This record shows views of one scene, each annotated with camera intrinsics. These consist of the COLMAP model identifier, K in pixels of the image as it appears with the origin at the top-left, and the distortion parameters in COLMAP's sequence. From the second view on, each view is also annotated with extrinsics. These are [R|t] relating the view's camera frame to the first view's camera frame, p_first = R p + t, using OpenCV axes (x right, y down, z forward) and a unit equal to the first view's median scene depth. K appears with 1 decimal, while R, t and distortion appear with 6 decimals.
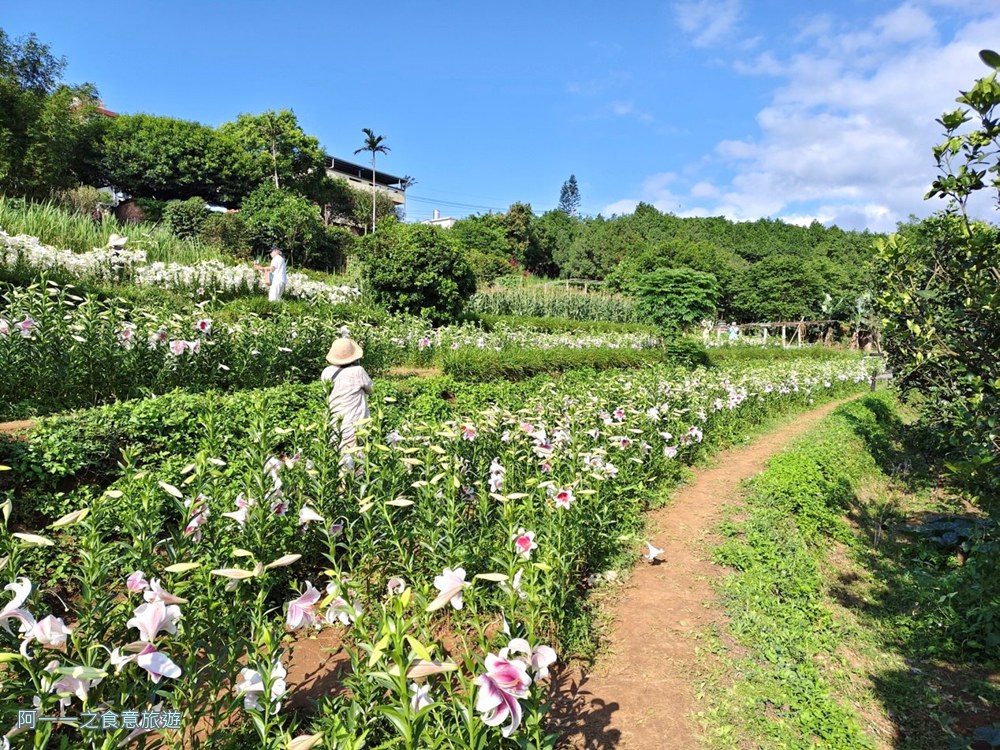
lens RADIAL K [[663.3, 0, 507.3], [0, 663.3, 372.4], [0, 0, 1]] dist [0.020885, -0.026050]
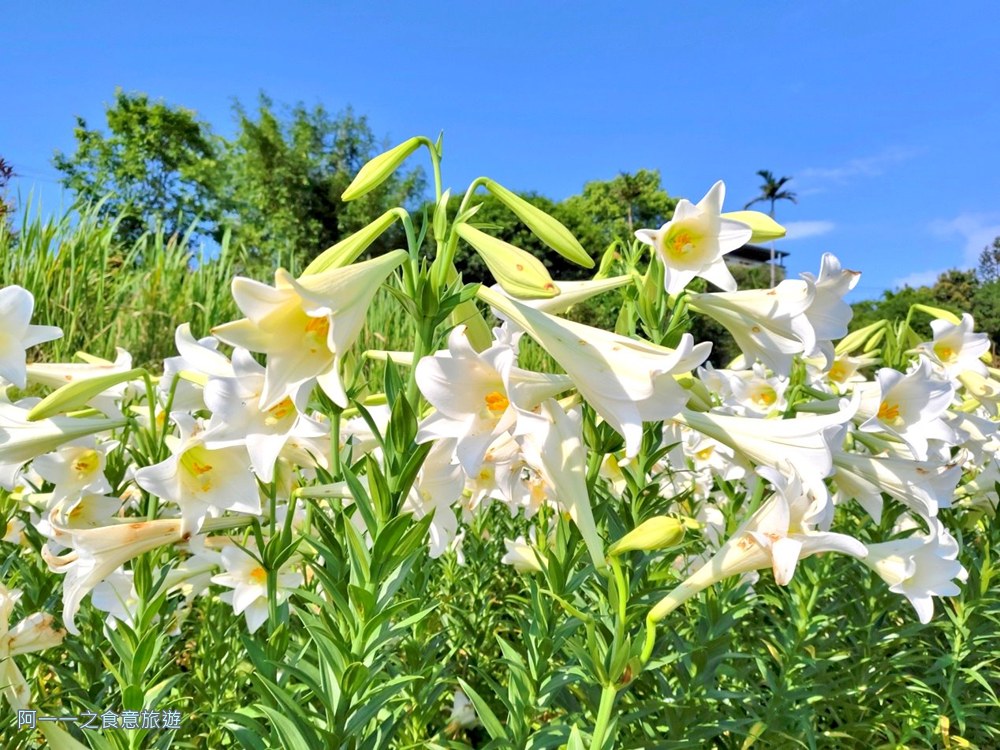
lens RADIAL K [[663.3, 0, 507.4], [0, 663.3, 374.6], [0, 0, 1]] dist [0.020885, -0.026050]
pose [[0.893243, -0.024522, -0.448906, -0.145943], [-0.039133, 0.990480, -0.131974, -0.059749], [0.447868, 0.135452, 0.883780, 0.313855]]
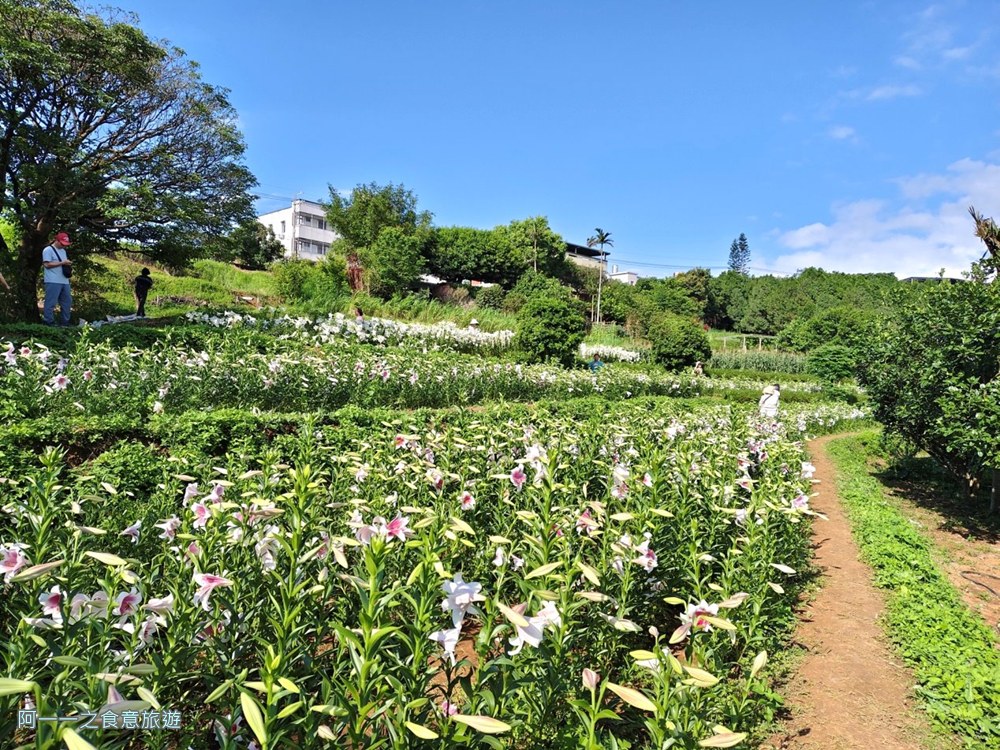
lens RADIAL K [[663.3, 0, 499.6], [0, 663.3, 358.4], [0, 0, 1]] dist [0.020885, -0.026050]
pose [[0.971923, 0.022903, -0.234180, -0.079326], [-0.040972, 0.996520, -0.072586, 0.015406], [0.231703, 0.080143, 0.969480, -0.382490]]
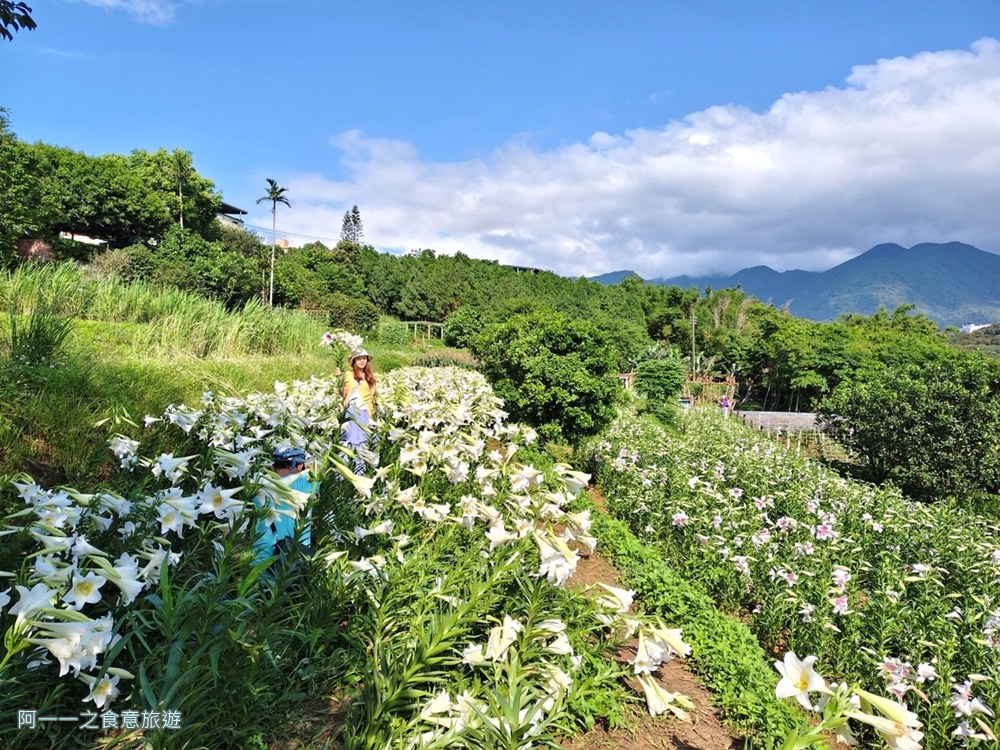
lens RADIAL K [[663.3, 0, 489.4], [0, 663.3, 375.6], [0, 0, 1]] dist [0.020885, -0.026050]
pose [[0.917734, 0.007015, 0.397134, -0.311971], [-0.002331, 0.999922, -0.012277, -0.046055], [-0.397189, 0.010341, 0.917679, -0.098180]]
